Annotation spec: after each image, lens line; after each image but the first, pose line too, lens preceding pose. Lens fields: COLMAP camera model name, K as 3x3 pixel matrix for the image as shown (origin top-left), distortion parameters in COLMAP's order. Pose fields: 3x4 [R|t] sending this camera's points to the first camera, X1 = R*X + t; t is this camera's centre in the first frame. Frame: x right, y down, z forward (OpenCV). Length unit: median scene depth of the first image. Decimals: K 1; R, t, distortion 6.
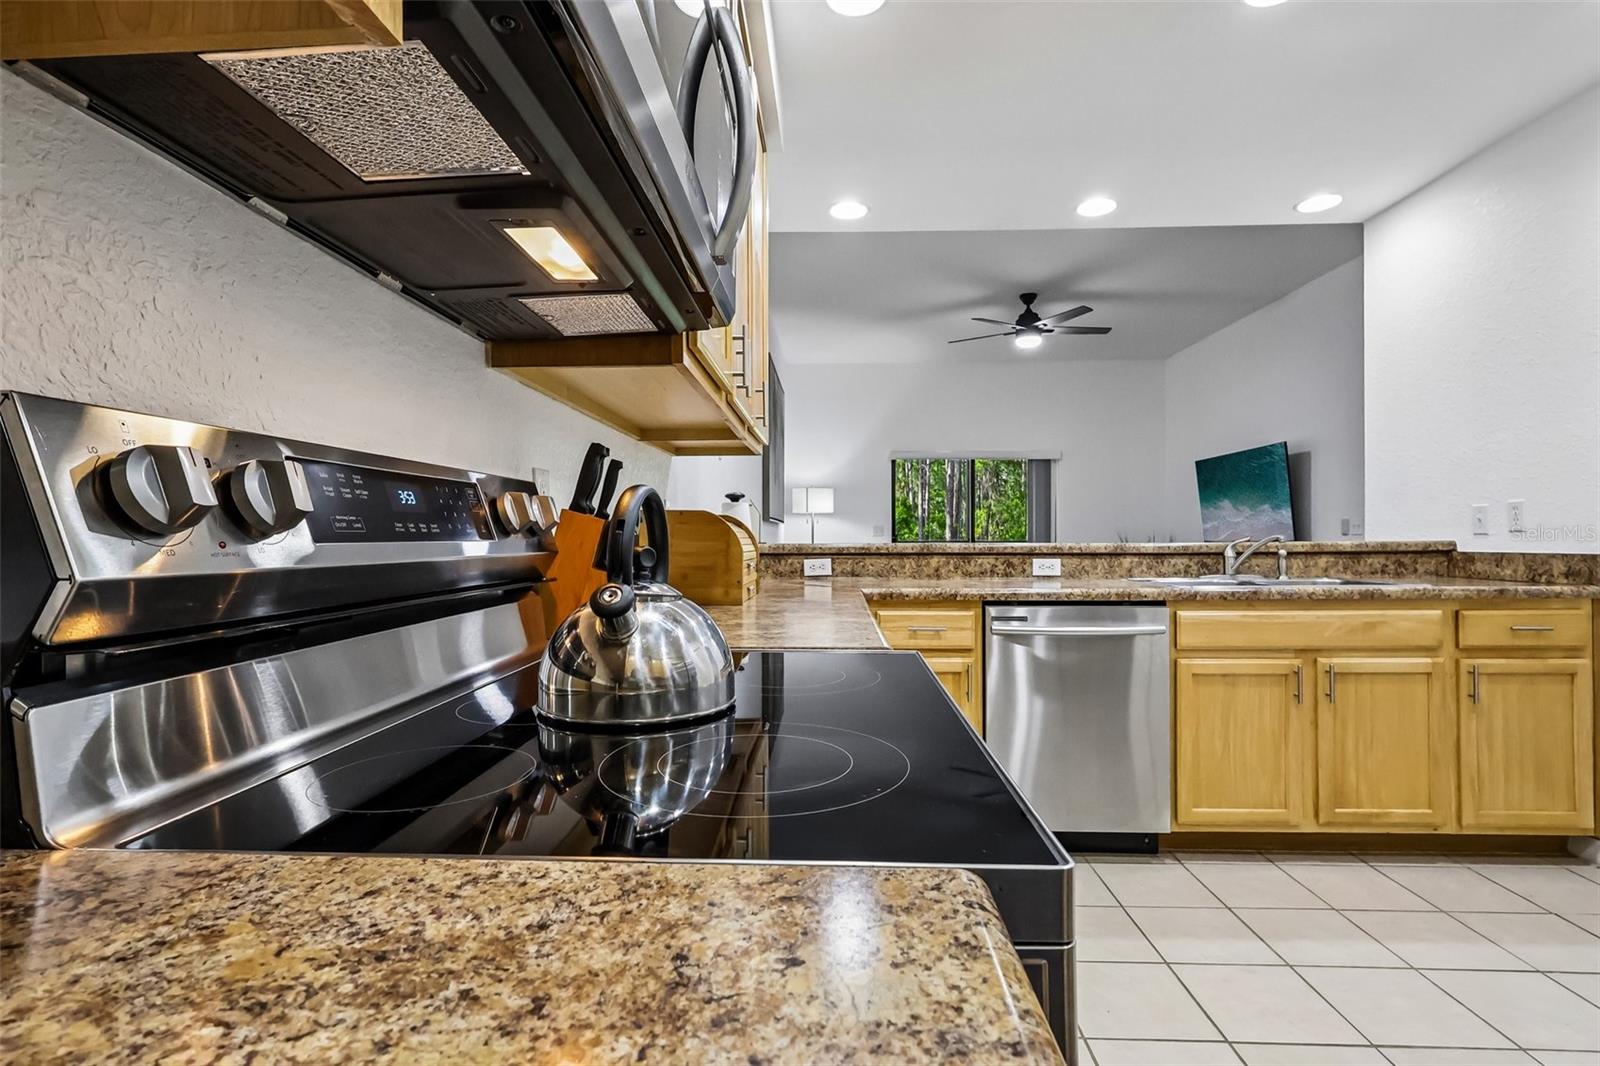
lens RADIAL K [[763.7, 0, 798.2], [0, 763.7, 523.9], [0, 0, 1]] dist [-0.002350, -0.000260]
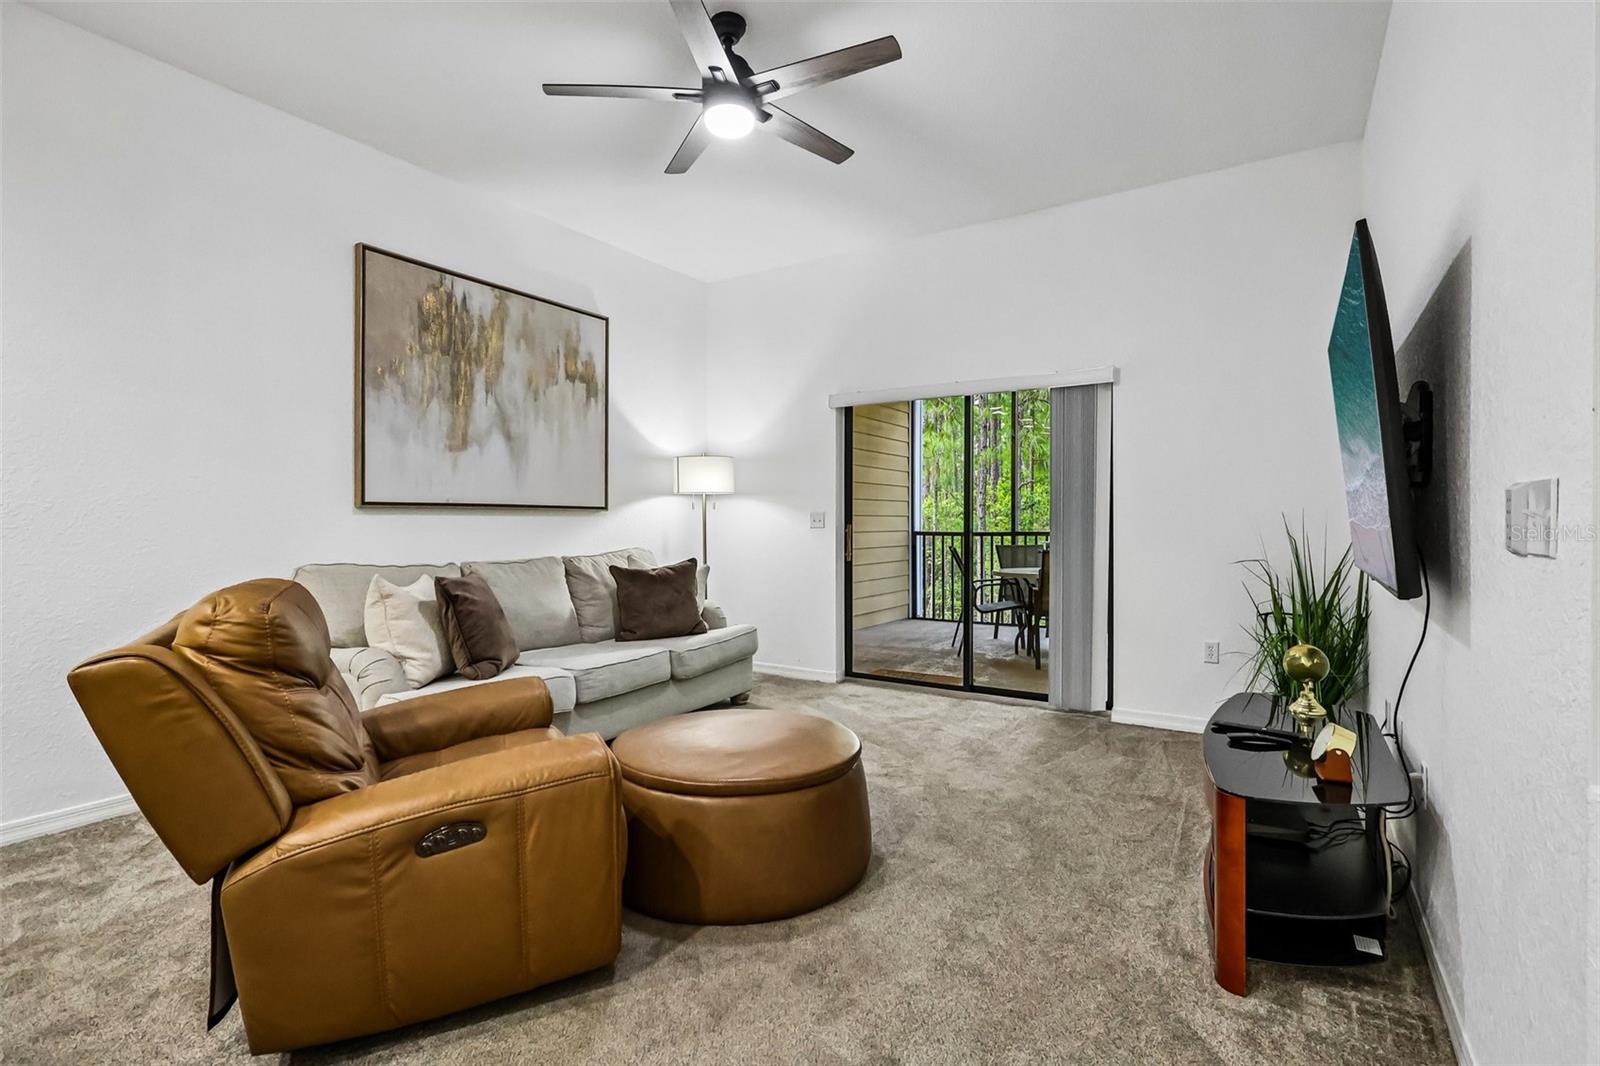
lens RADIAL K [[742.9, 0, 802.4], [0, 742.9, 518.4], [0, 0, 1]] dist [-0.000722, 0.000044]
pose [[0.862997, 0.000643, -0.505209, 1.103105], [0.006852, 0.999892, 0.012977, -0.001085], [0.505163, -0.014660, 0.862899, 1.211258]]
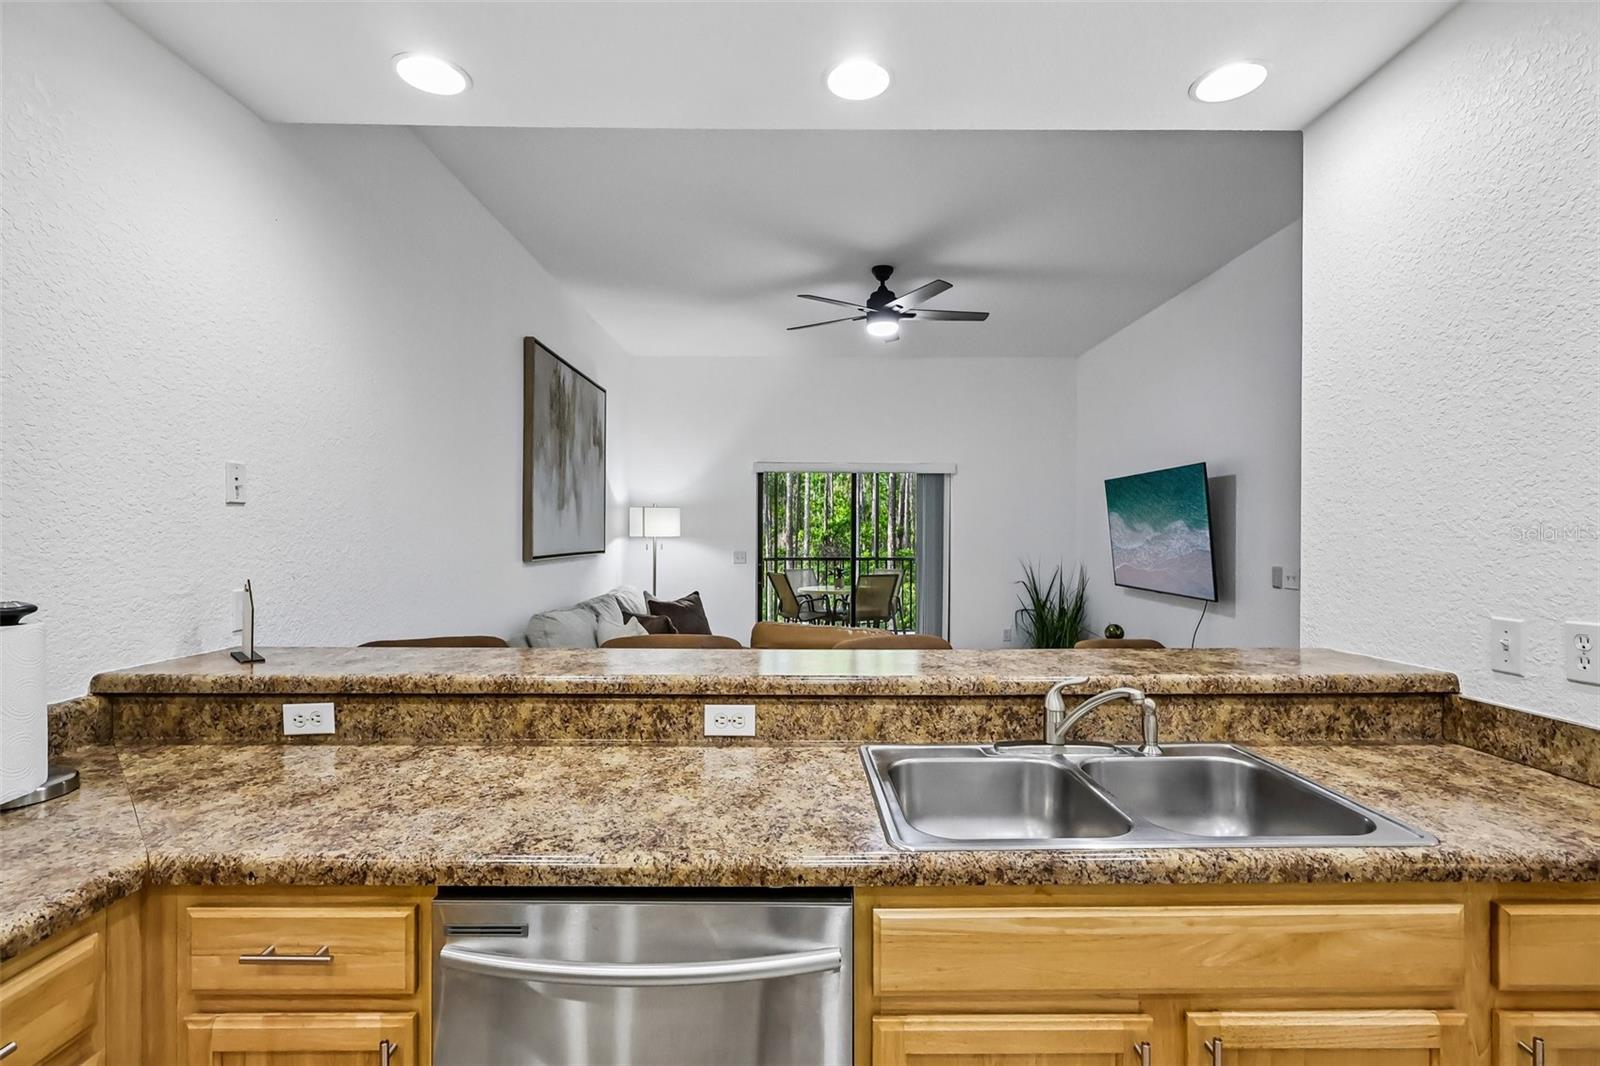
lens RADIAL K [[750.2, 0, 800.0], [0, 750.2, 523.6], [0, 0, 1]] dist [-0.004515, 0.000399]
pose [[0.998916, 0.004427, 0.046347, 0.355653], [-0.004676, 0.999975, 0.005262, -0.087317], [-0.046322, -0.005473, 0.998912, 0.474135]]
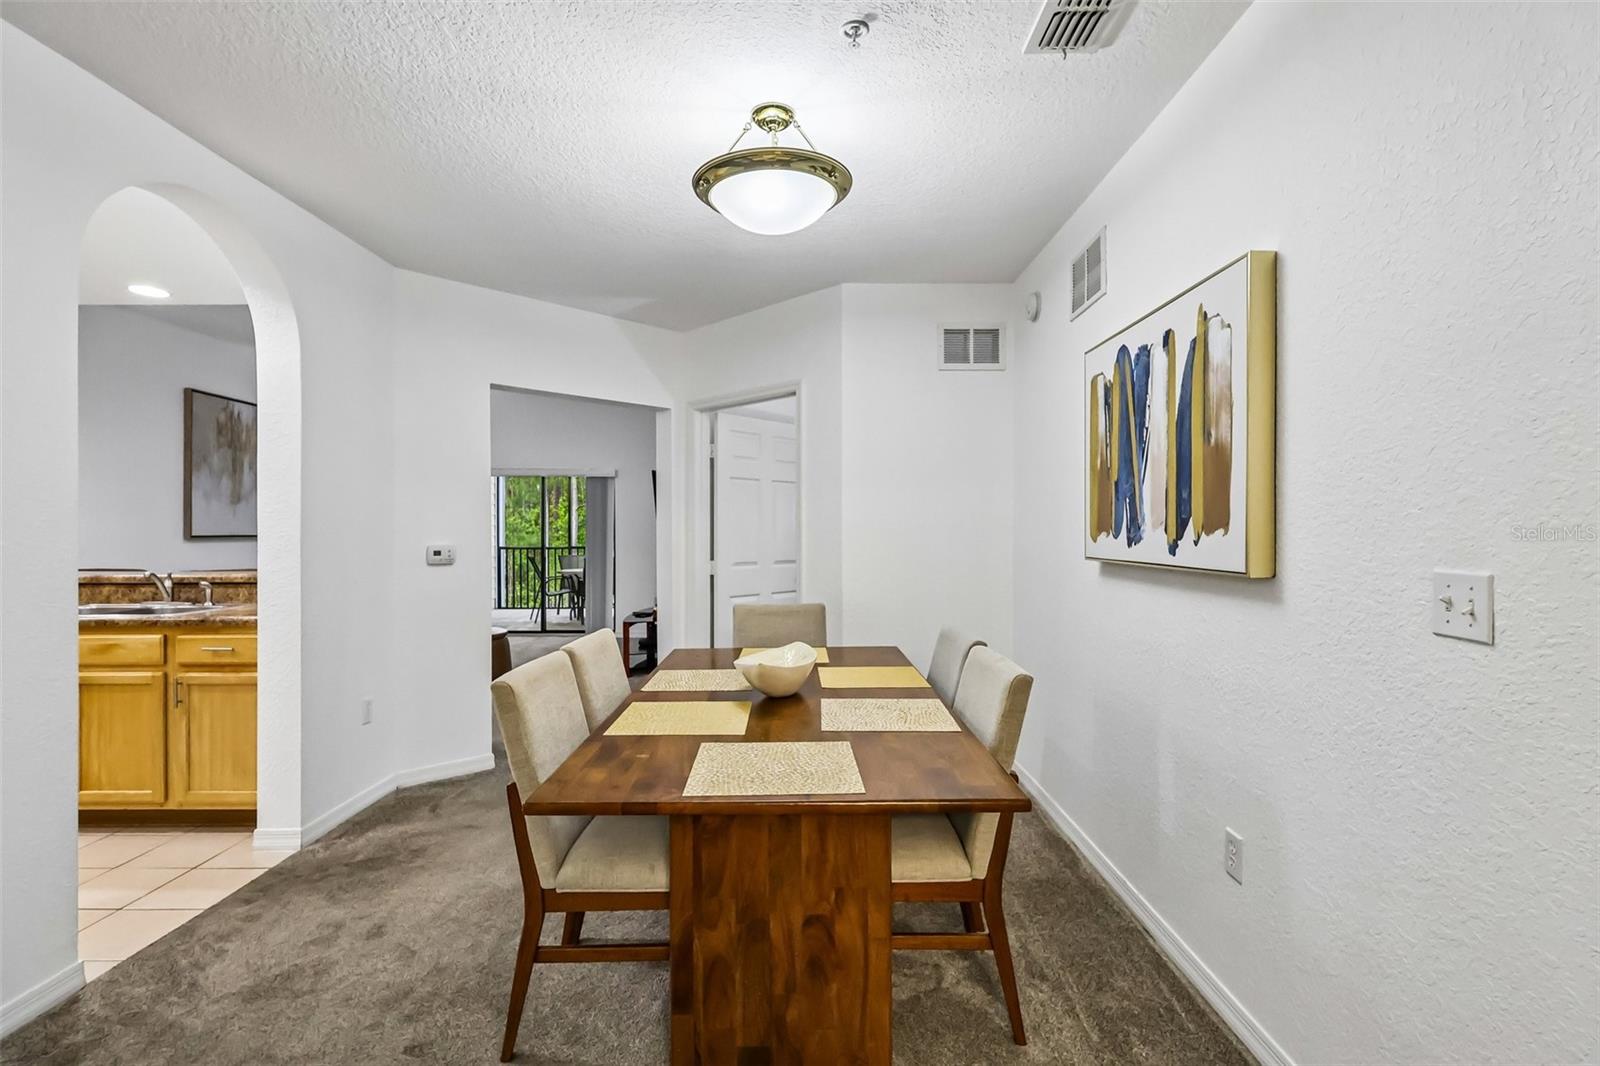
lens RADIAL K [[747.8, 0, 800.0], [0, 747.8, 533.0], [0, 0, 1]] dist [-0.003225, 0.000163]
pose [[0.999223, 0.002274, 0.039341, 1.503710], [-0.003012, 0.999820, 0.018708, -0.067377], [-0.039291, -0.018812, 0.999051, -0.227696]]
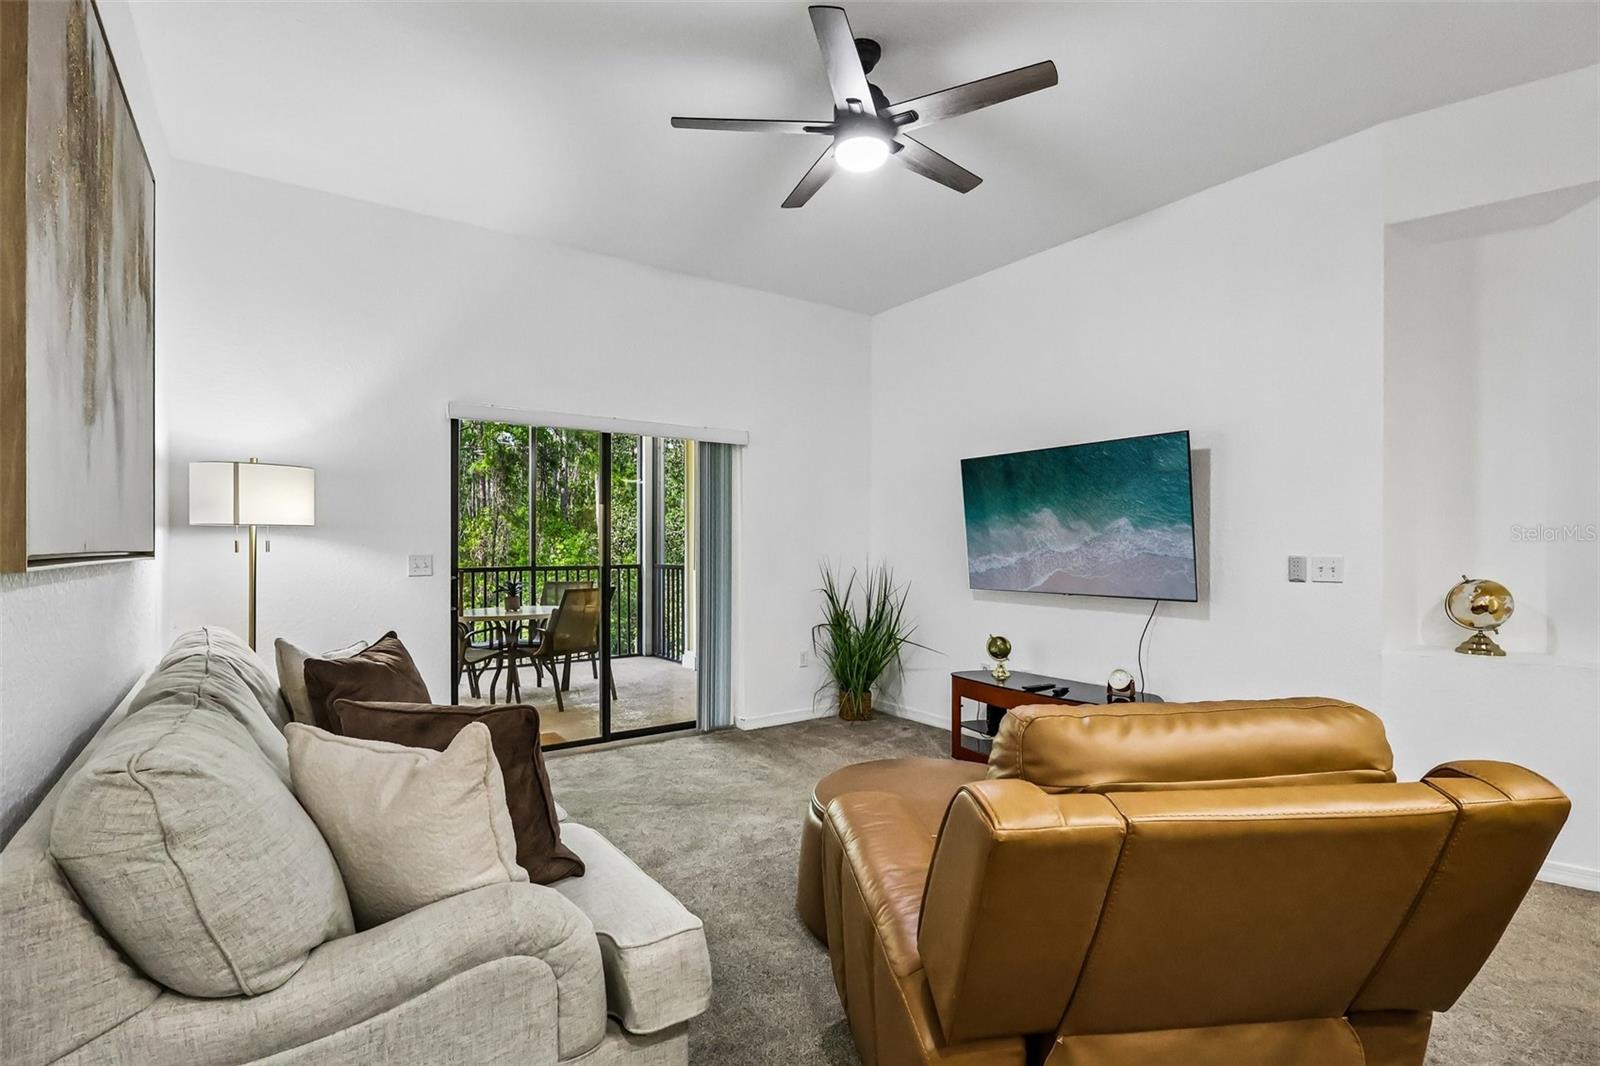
lens RADIAL K [[750.0, 0, 797.0], [0, 750.0, 540.3], [0, 0, 1]] dist [-0.001415, 0.000237]
pose [[0.787292, 0.003682, 0.616569, 0.002670], [-0.011030, 0.999906, 0.008113, -0.034101], [-0.616481, -0.013188, 0.787259, 1.309960]]
